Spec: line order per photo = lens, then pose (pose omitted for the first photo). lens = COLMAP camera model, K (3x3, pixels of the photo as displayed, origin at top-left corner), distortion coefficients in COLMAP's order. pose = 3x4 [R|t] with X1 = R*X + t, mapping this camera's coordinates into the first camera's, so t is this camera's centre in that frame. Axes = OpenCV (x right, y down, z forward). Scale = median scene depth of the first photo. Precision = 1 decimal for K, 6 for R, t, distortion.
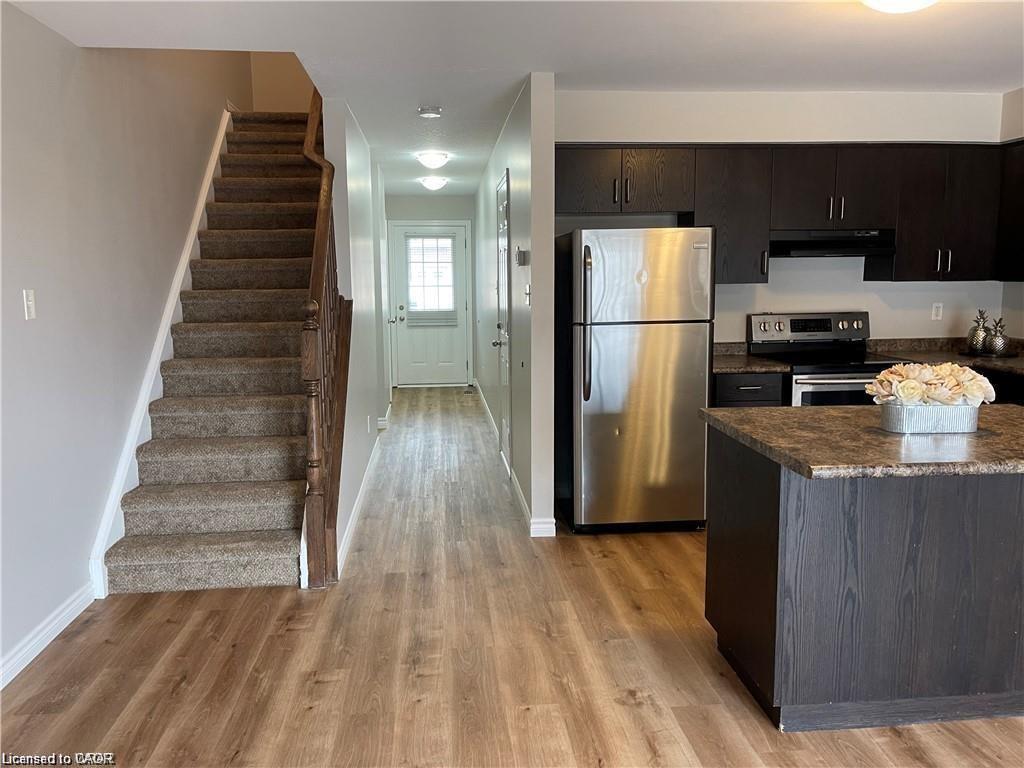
lens RADIAL K [[774.9, 0, 507.6], [0, 774.9, 386.5], [0, 0, 1]] dist [0.053858, -0.015212]
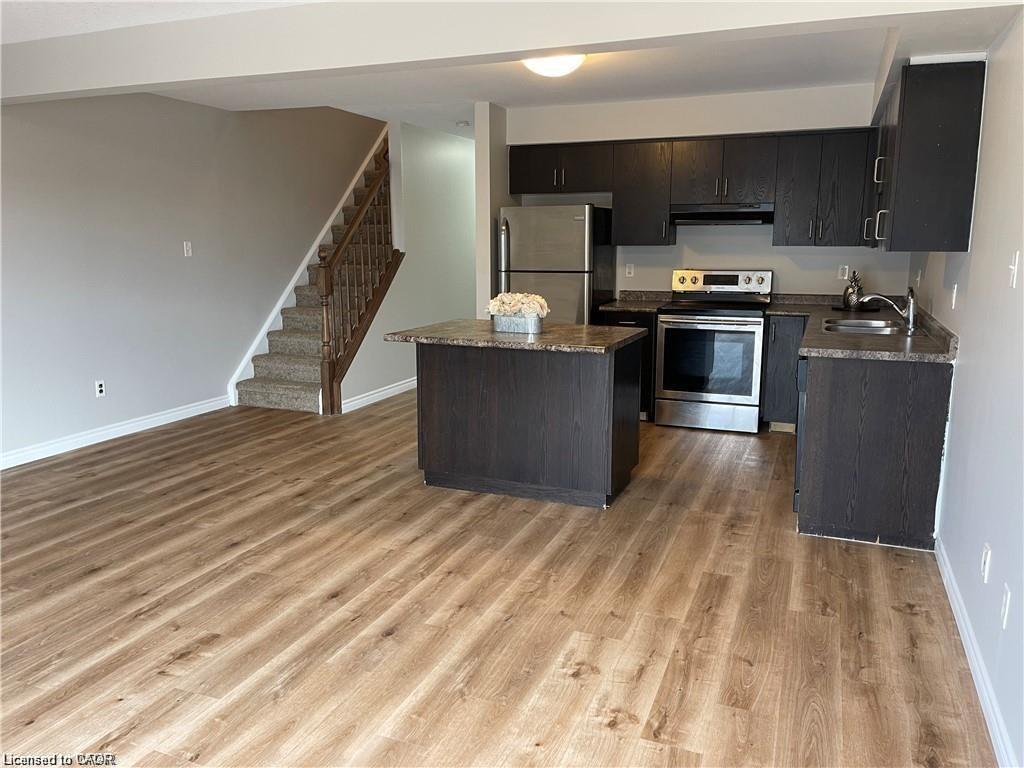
lens RADIAL K [[774.9, 0, 511.9], [0, 774.9, 381.9], [0, 0, 1]] dist [0.053858, -0.015212]
pose [[0.893224, 0.093536, -0.439775, 0.707038], [-0.072152, 0.995264, 0.065136, 0.030466], [0.443785, -0.026451, 0.895743, -0.302603]]
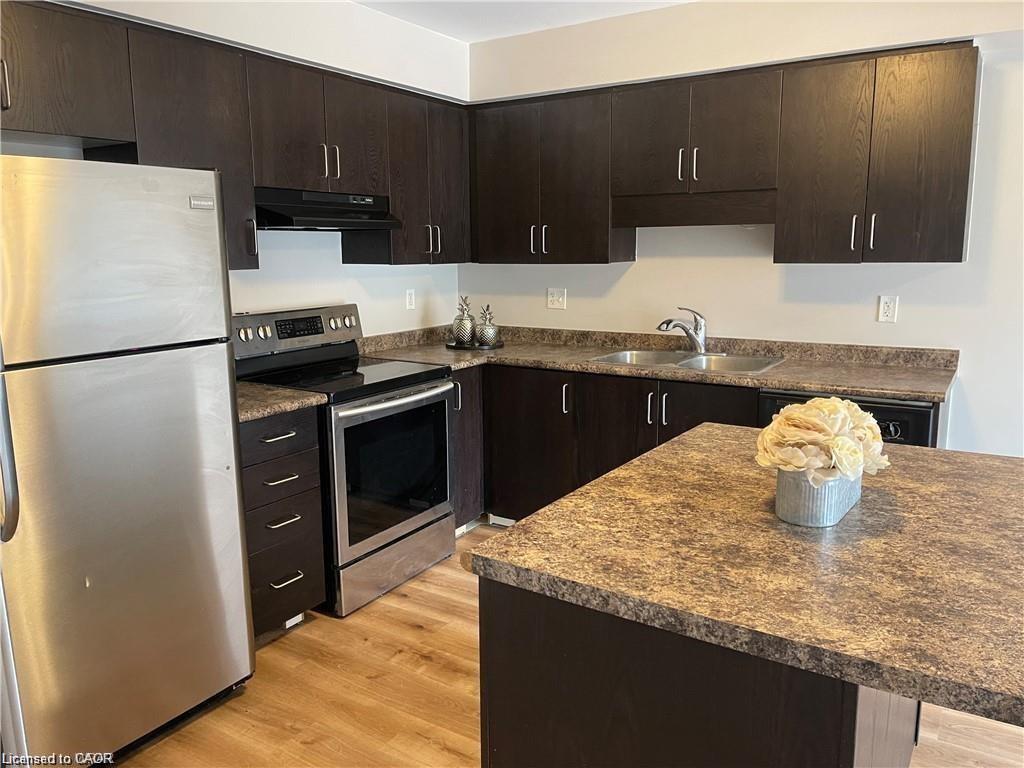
lens RADIAL K [[774.9, 0, 514.3], [0, 774.9, 390.4], [0, 0, 1]] dist [0.053858, -0.015212]
pose [[0.613497, -0.141584, 0.776902, -0.054227], [0.112790, 0.989420, 0.091247, -0.068814], [-0.781601, 0.031647, 0.622975, 0.439598]]
